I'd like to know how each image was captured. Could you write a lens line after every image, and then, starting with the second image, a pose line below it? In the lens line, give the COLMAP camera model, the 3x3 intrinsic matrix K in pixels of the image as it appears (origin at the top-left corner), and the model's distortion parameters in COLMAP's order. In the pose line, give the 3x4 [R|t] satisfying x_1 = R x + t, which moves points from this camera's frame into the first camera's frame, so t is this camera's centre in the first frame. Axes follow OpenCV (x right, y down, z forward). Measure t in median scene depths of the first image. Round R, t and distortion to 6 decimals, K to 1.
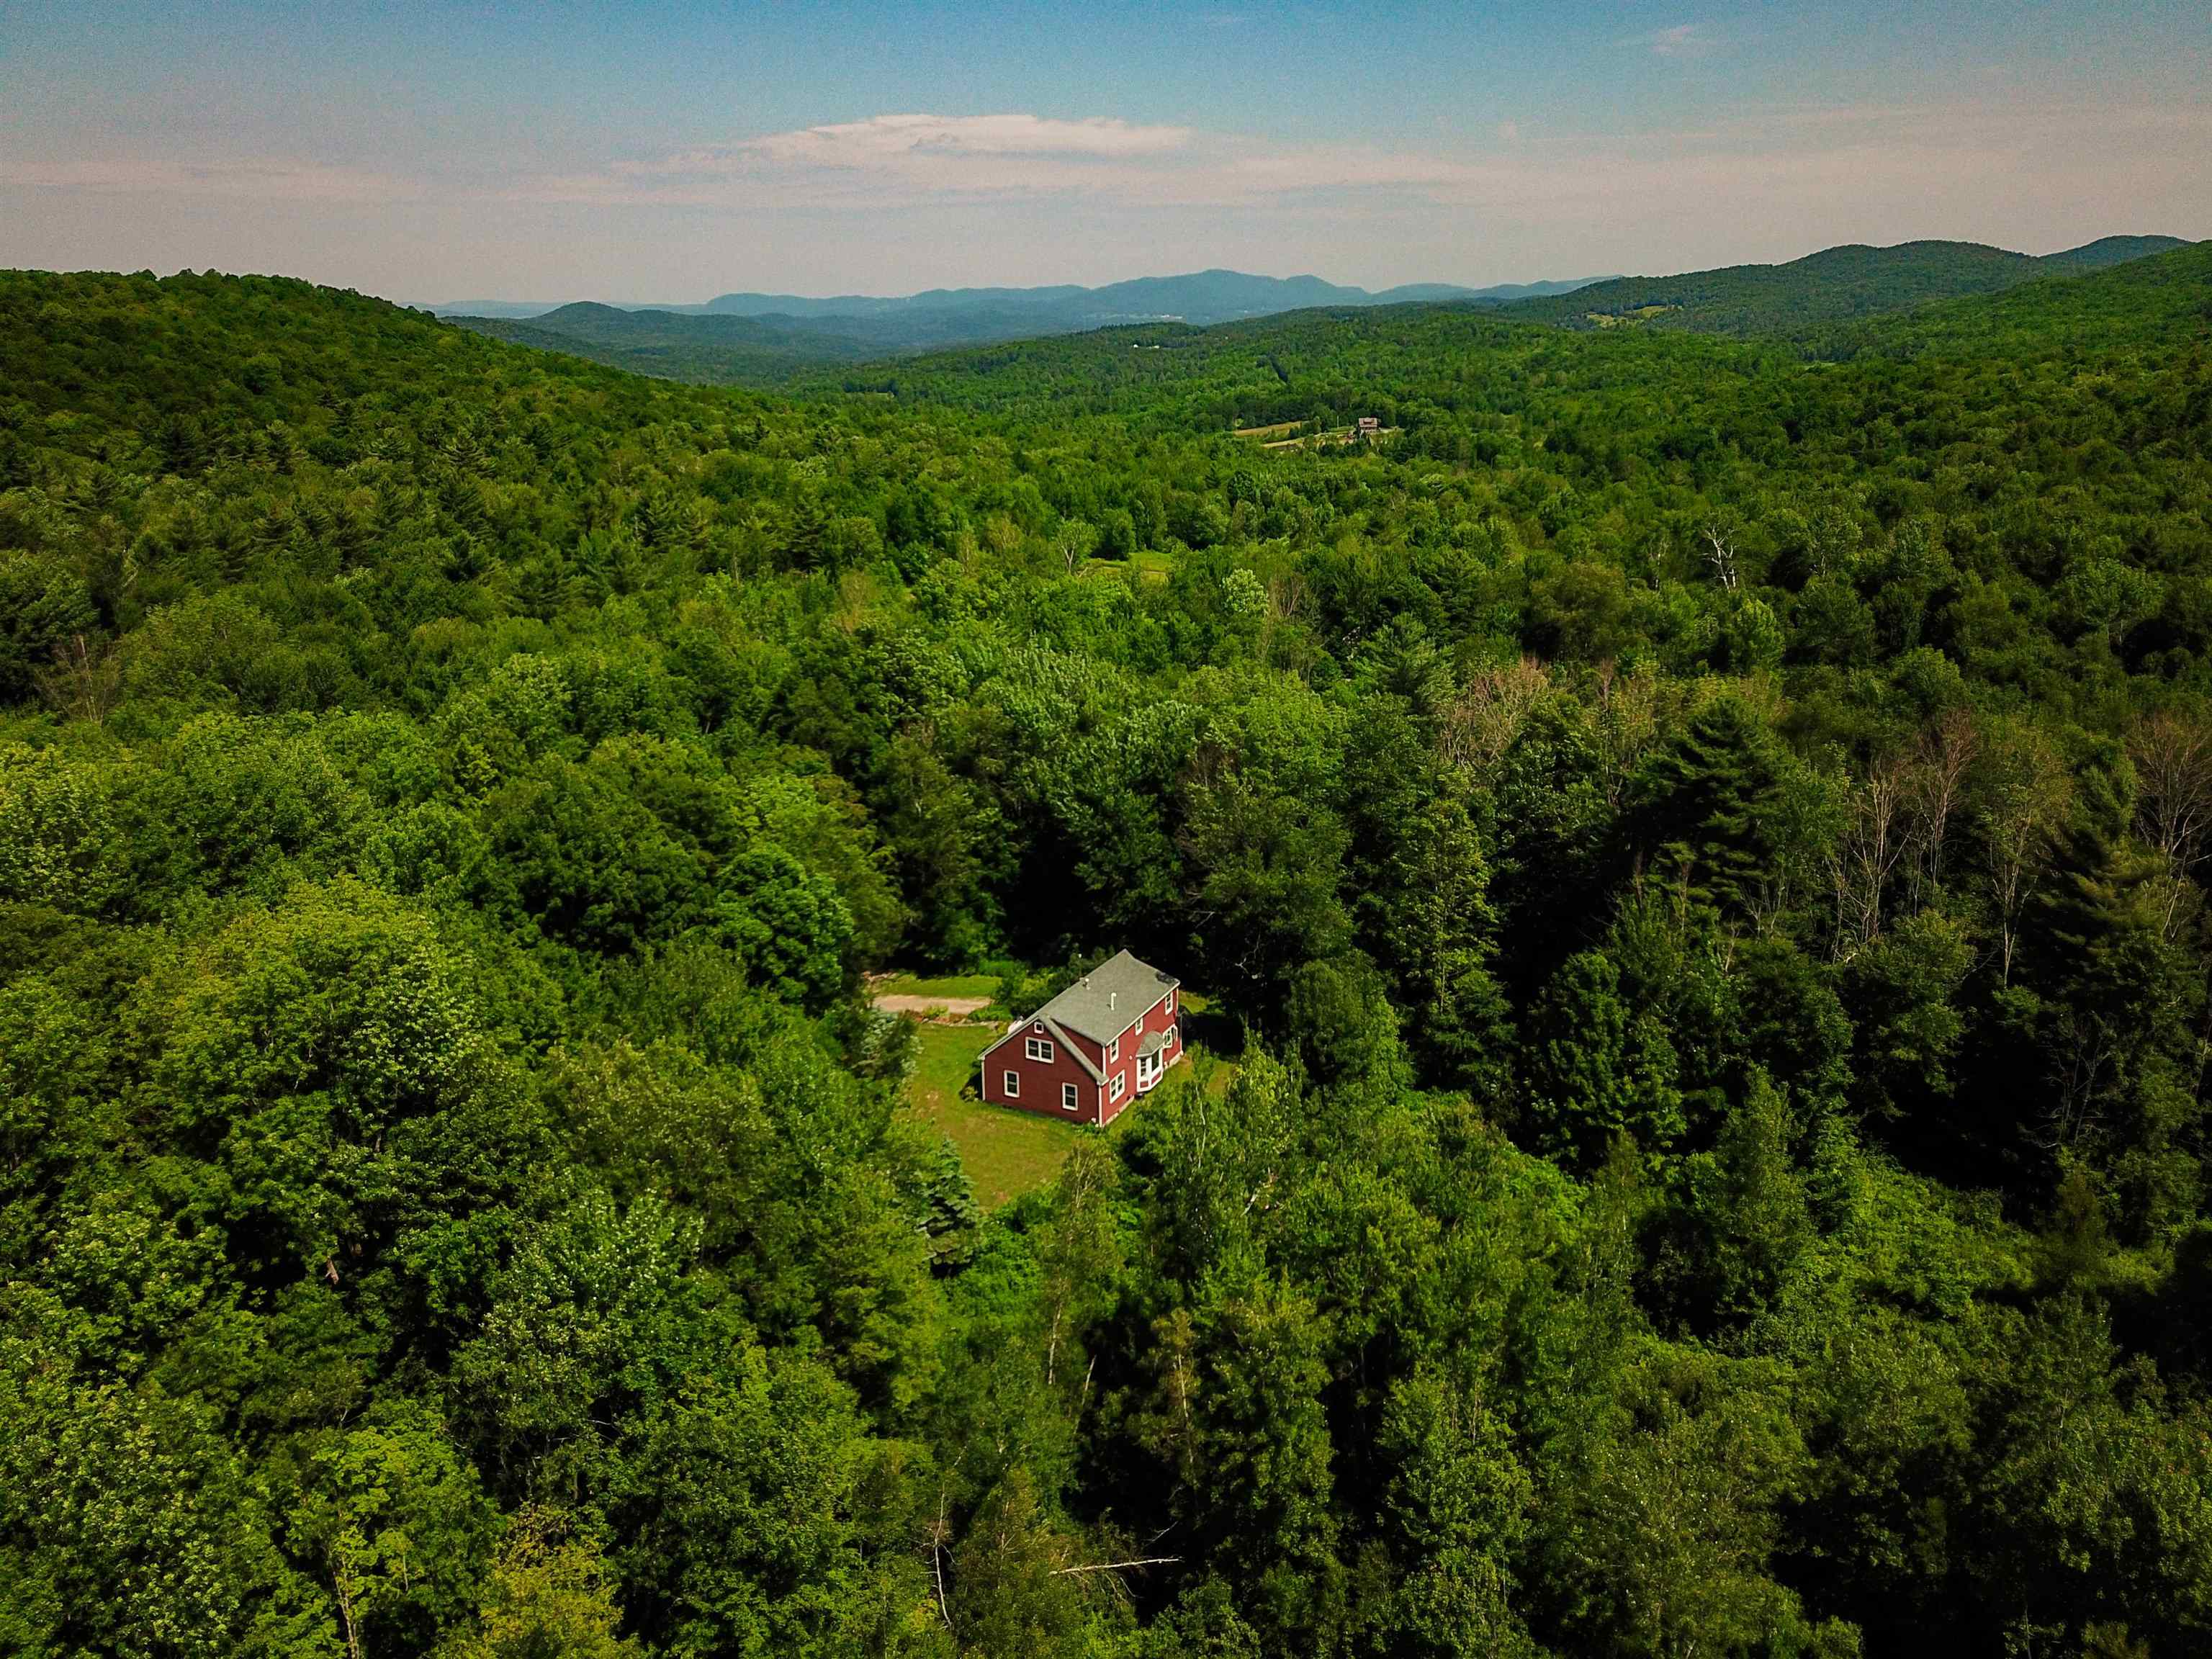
lens RADIAL K [[1696.2, 0, 1094.3], [0, 1696.2, 826.0], [0, 0, 1]] dist [0.030111, -0.027555]
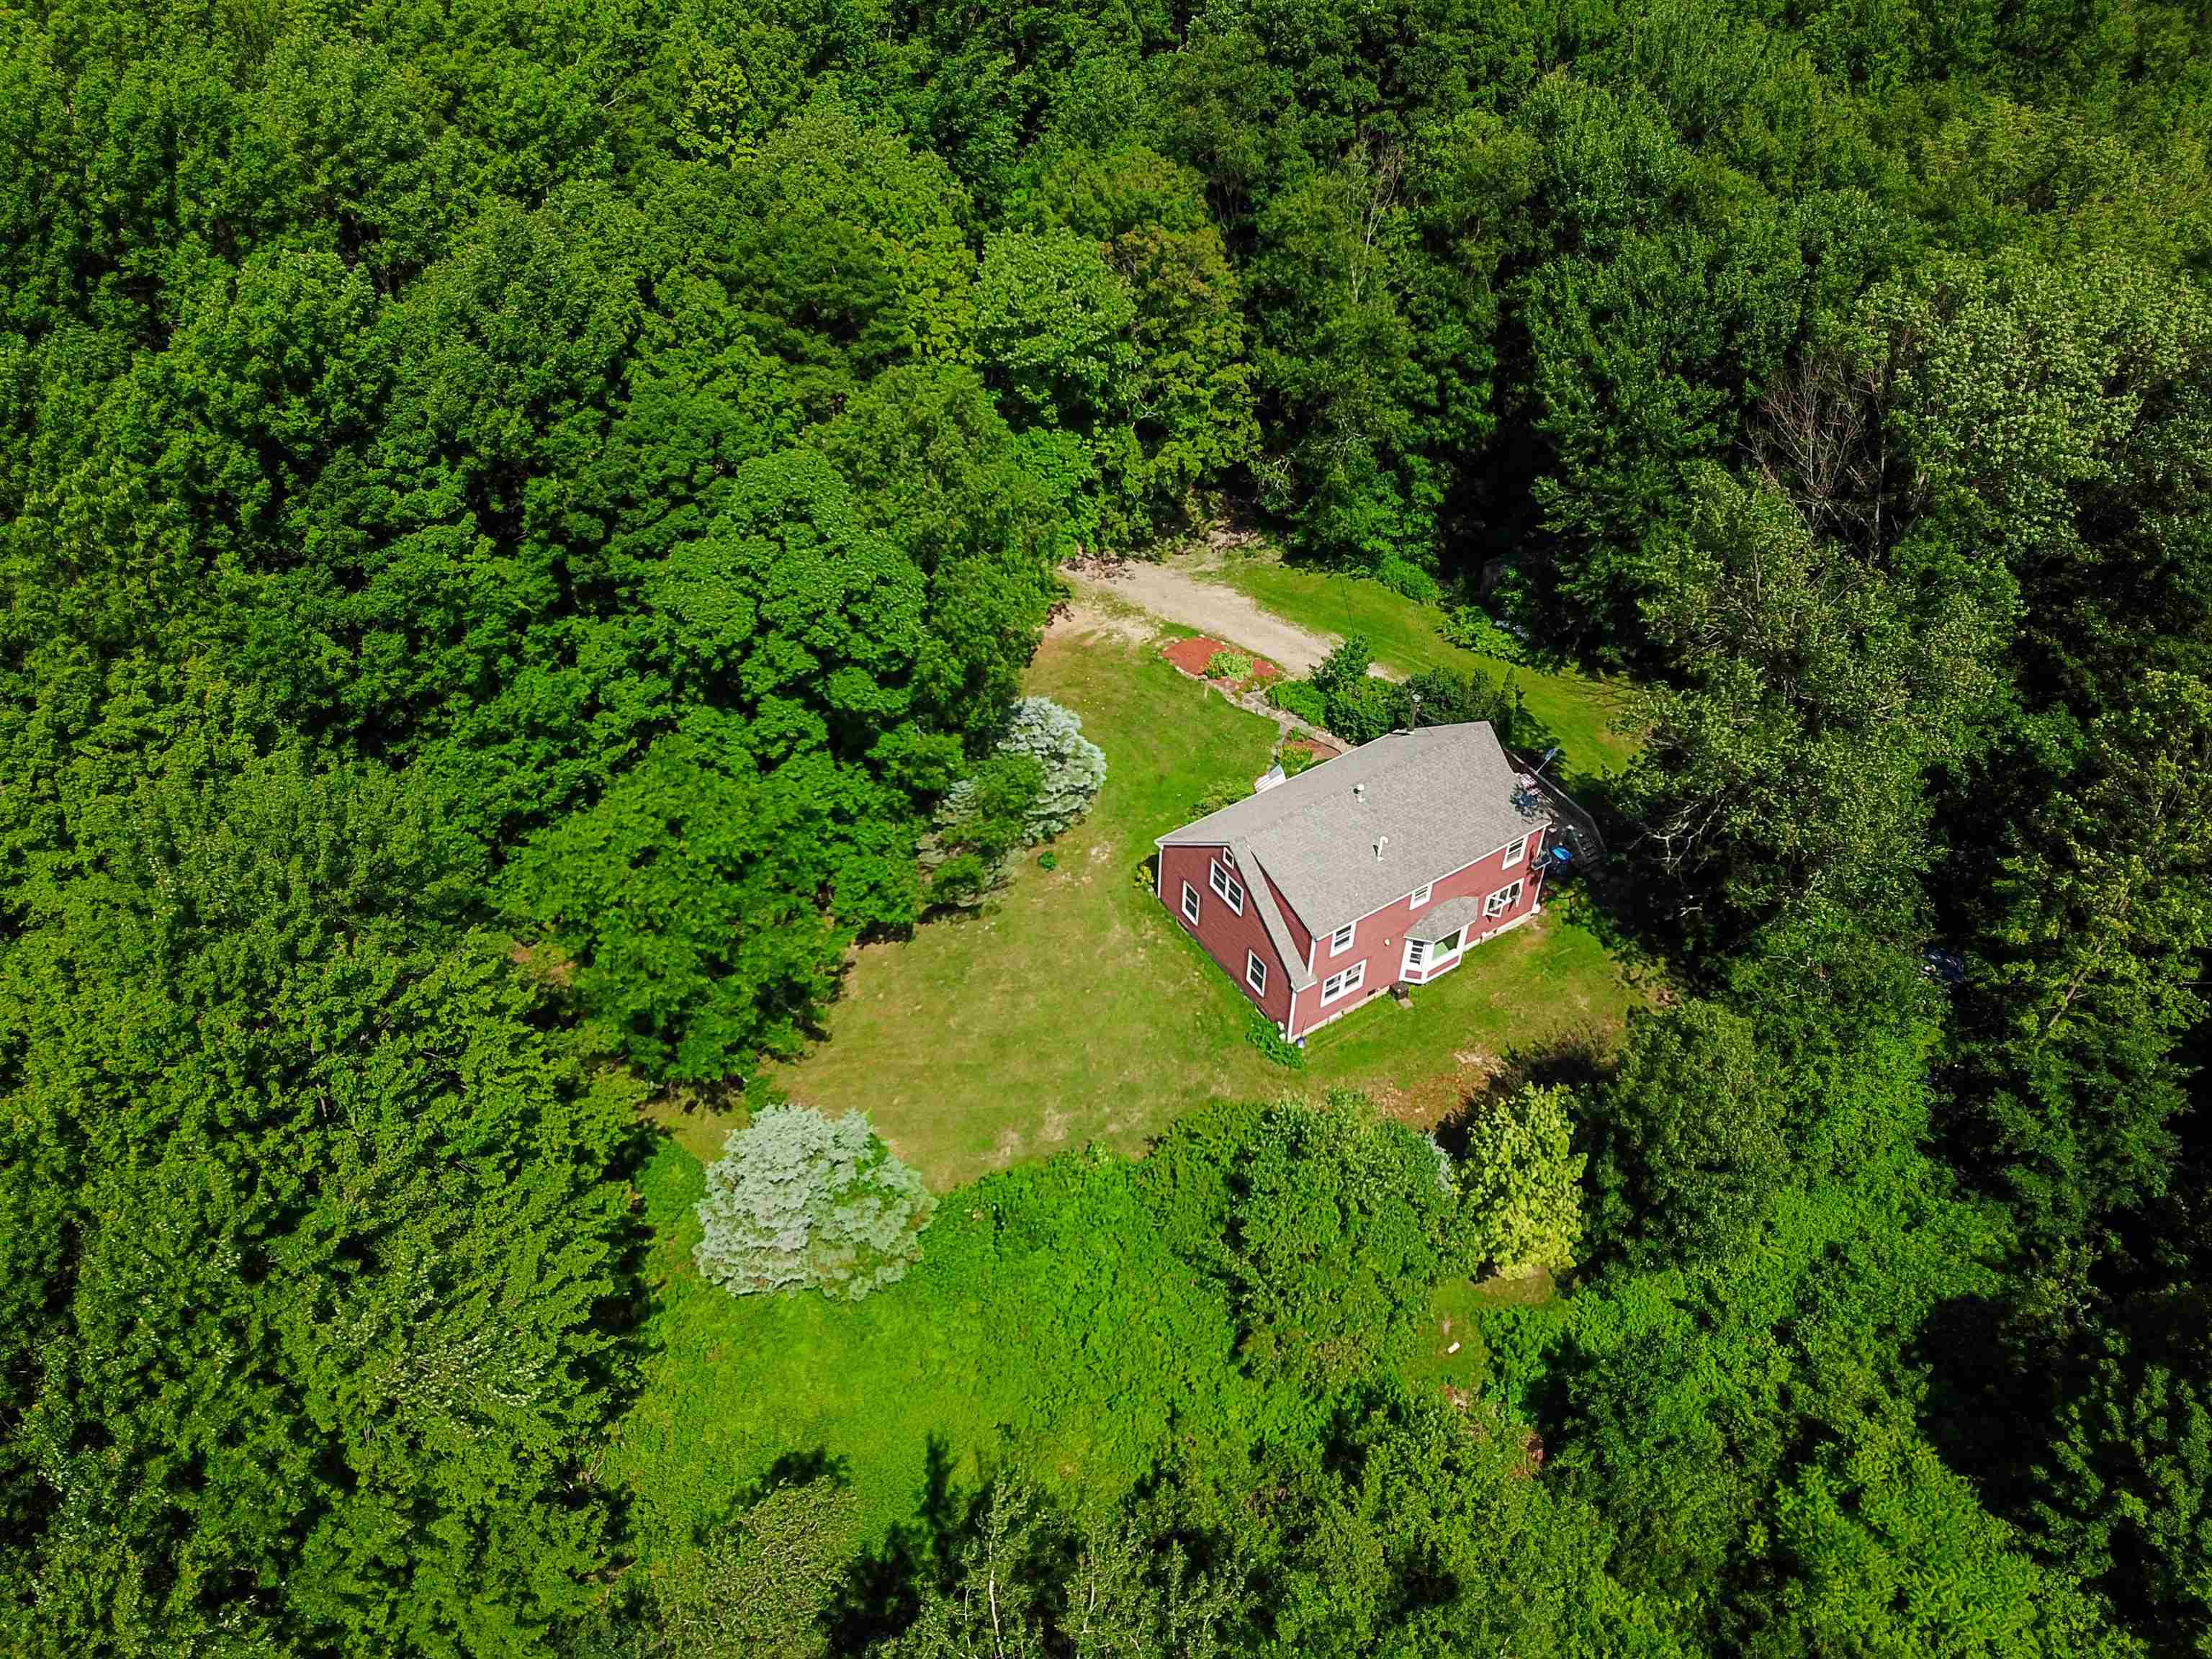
lens RADIAL K [[1696.2, 0, 1114.1], [0, 1696.2, 857.6], [0, 0, 1]] dist [0.030111, -0.027555]
pose [[0.873709, 0.358113, -0.329223, 0.052287], [-0.166698, 0.856226, 0.488968, -0.066901], [0.456995, -0.372335, 0.807789, 0.223415]]
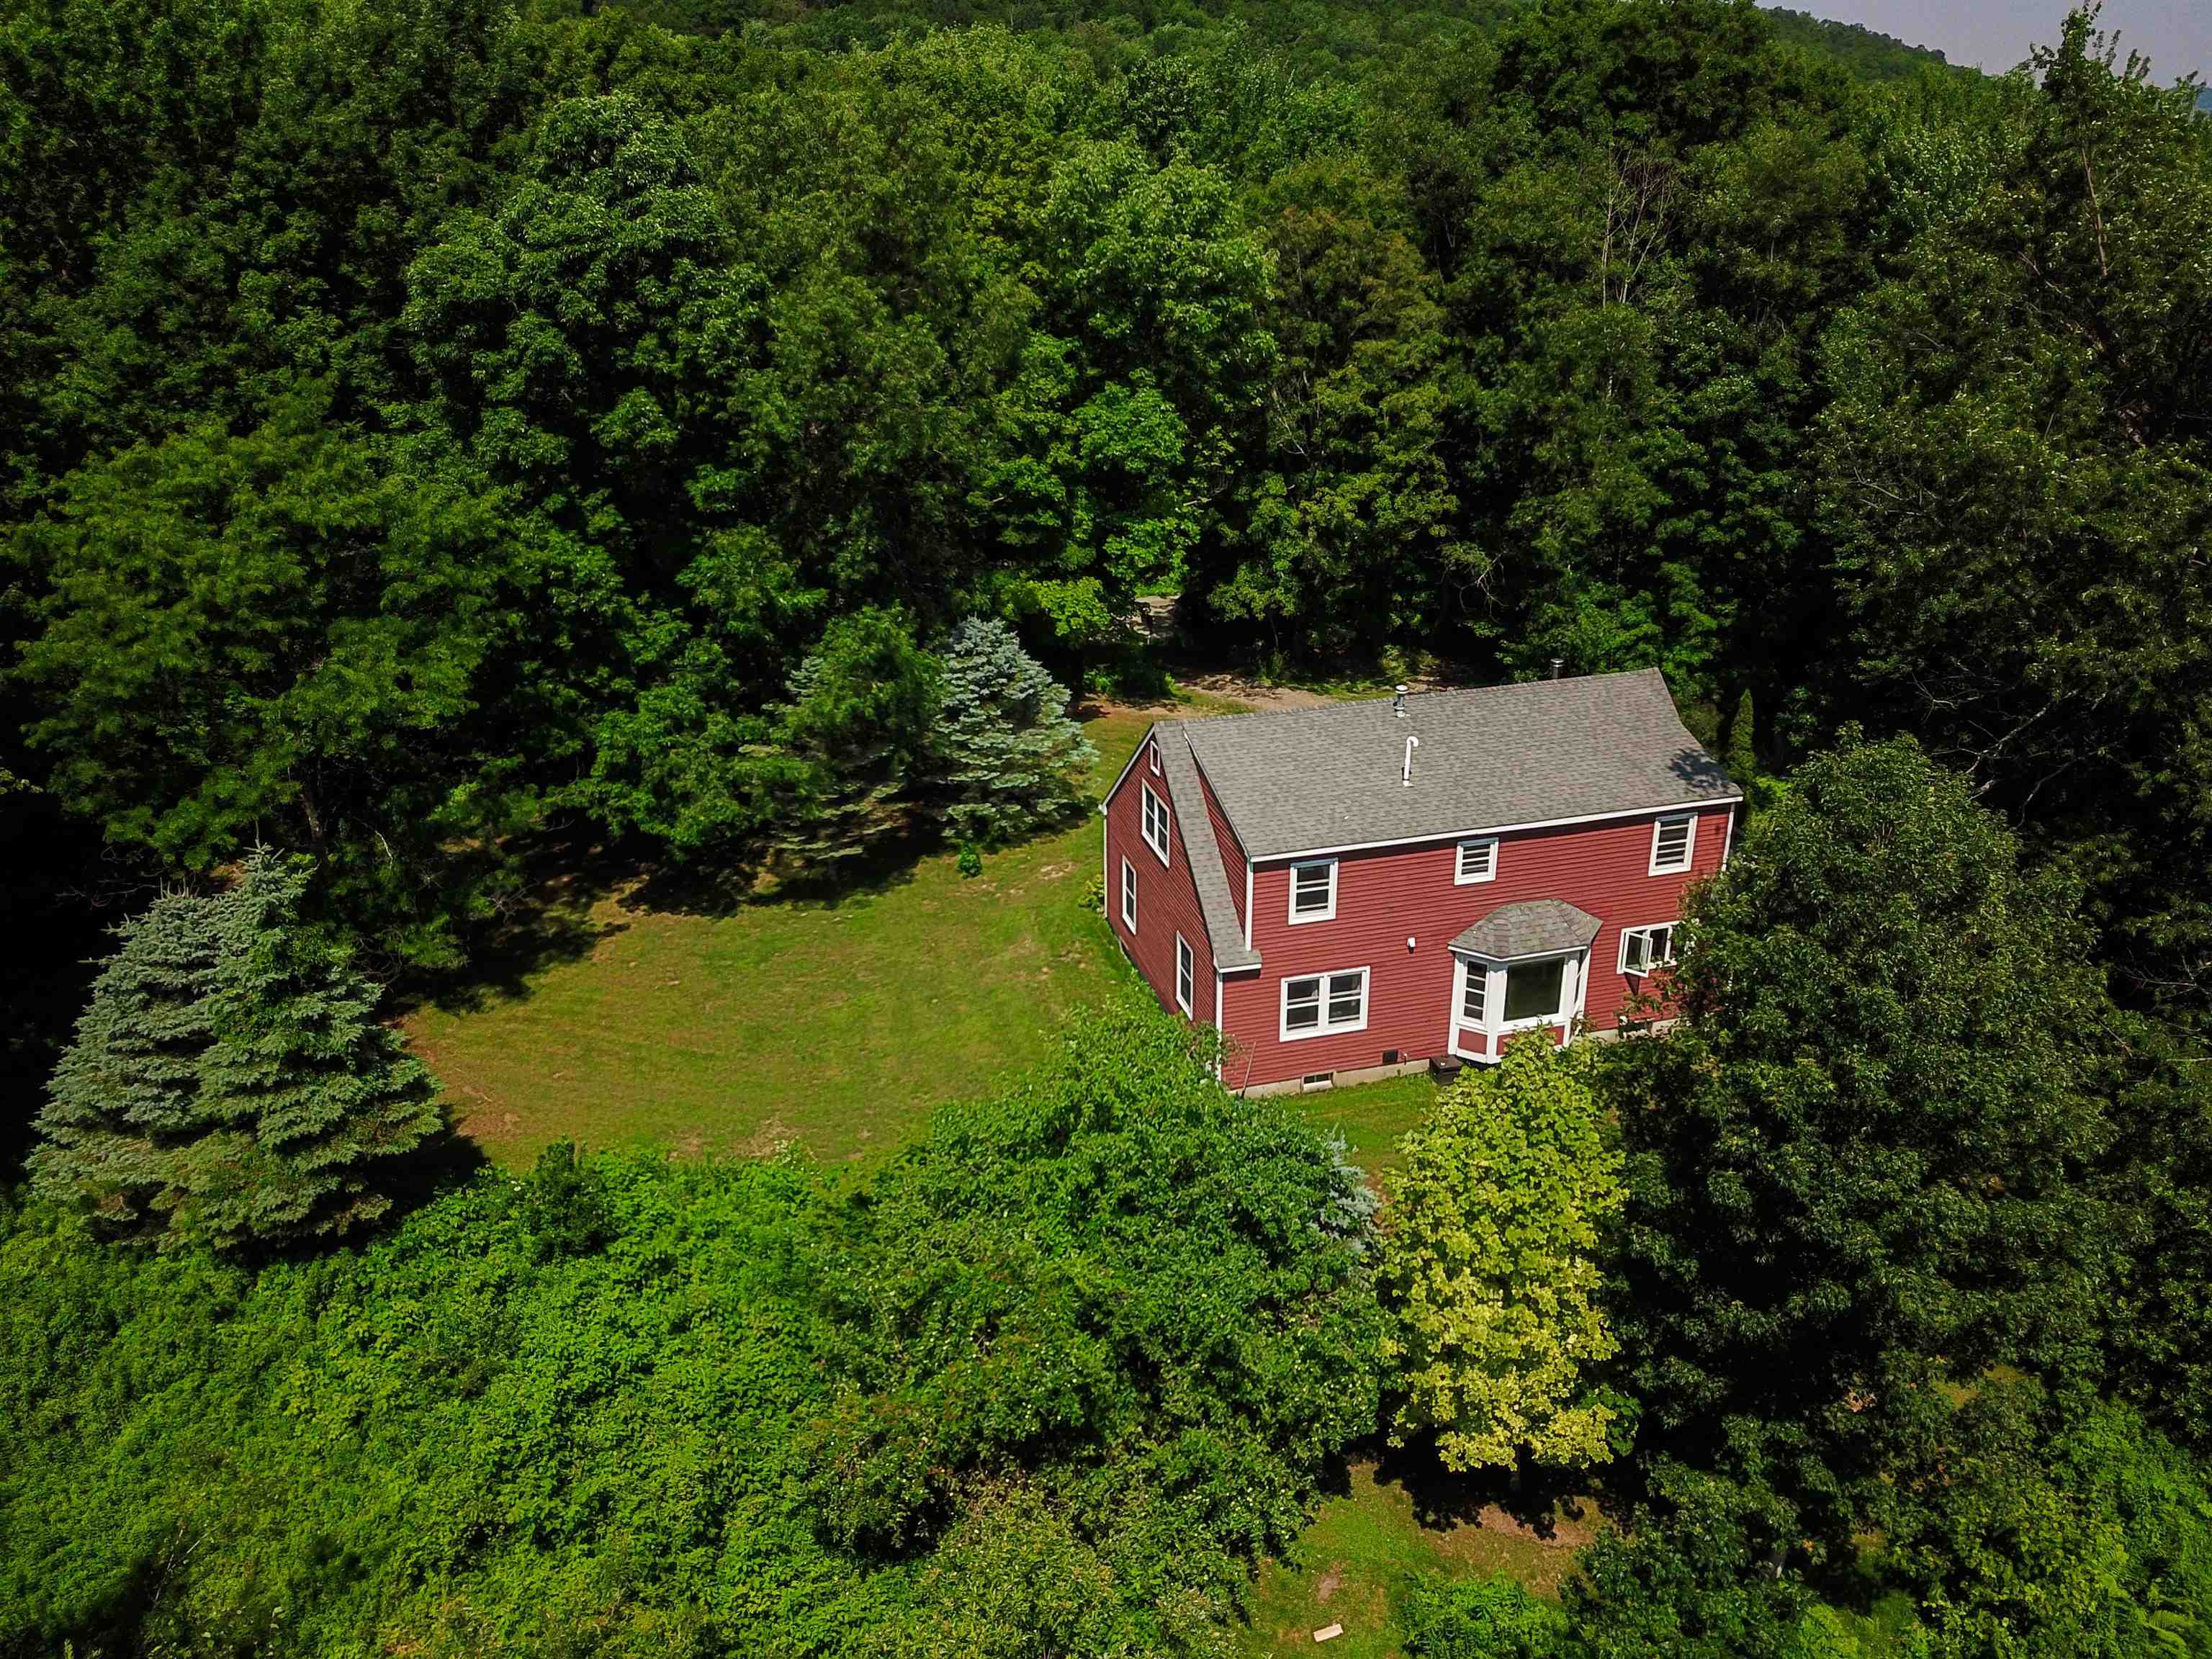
lens RADIAL K [[1696.2, 0, 1096.0], [0, 1696.2, 821.0], [0, 0, 1]] dist [0.030111, -0.027555]
pose [[0.688756, 0.295834, -0.661889, 0.082431], [-0.223020, 0.955145, 0.194833, 0.028709], [0.689838, 0.013421, 0.723839, 0.319091]]
